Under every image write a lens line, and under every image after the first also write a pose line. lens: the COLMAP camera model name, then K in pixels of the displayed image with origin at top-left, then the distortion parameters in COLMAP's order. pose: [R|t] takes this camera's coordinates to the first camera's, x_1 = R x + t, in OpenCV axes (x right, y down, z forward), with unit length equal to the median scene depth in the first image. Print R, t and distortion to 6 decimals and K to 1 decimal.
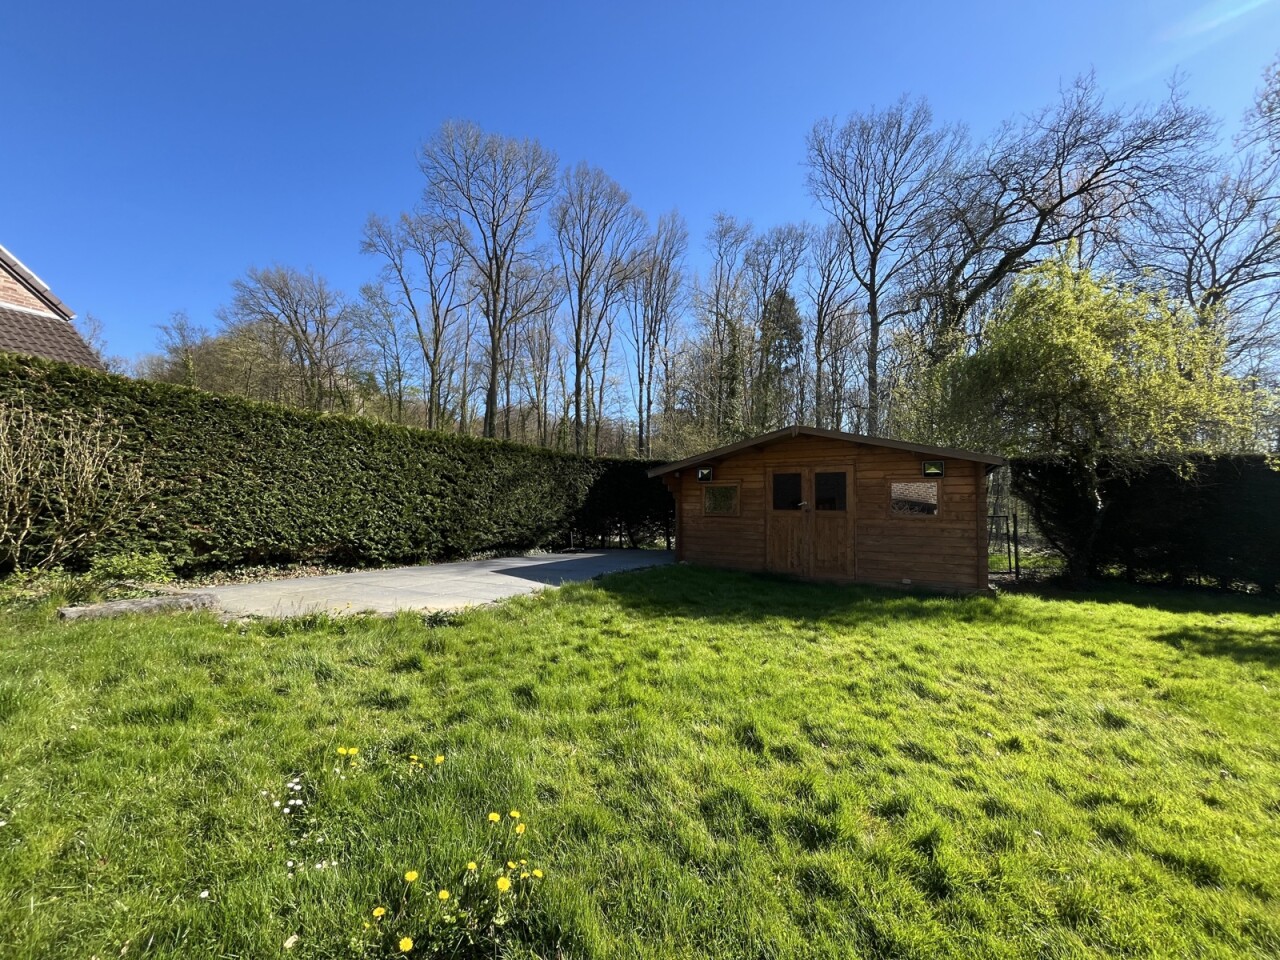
lens RADIAL K [[515.2, 0, 642.5], [0, 515.2, 480.4], [0, 0, 1]] dist [-0.002860, 0.000347]
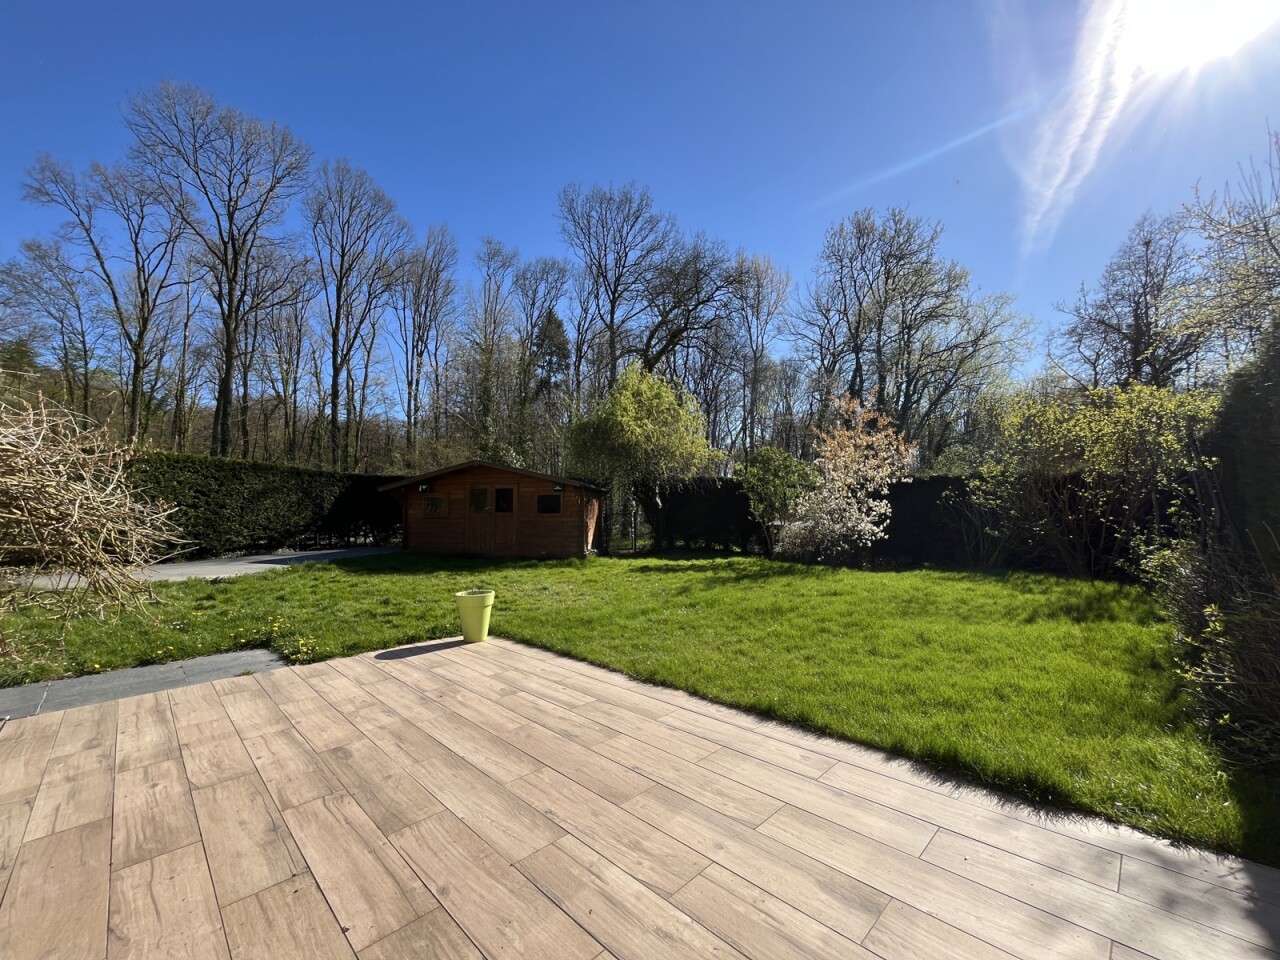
lens RADIAL K [[515.2, 0, 636.5], [0, 515.2, 476.9], [0, 0, 1]] dist [-0.002860, 0.000347]
pose [[0.920931, 0.006422, 0.389674, 0.019320], [-0.001241, 0.999907, -0.013547, -0.004813], [-0.389724, 0.011993, 0.920853, -0.100357]]
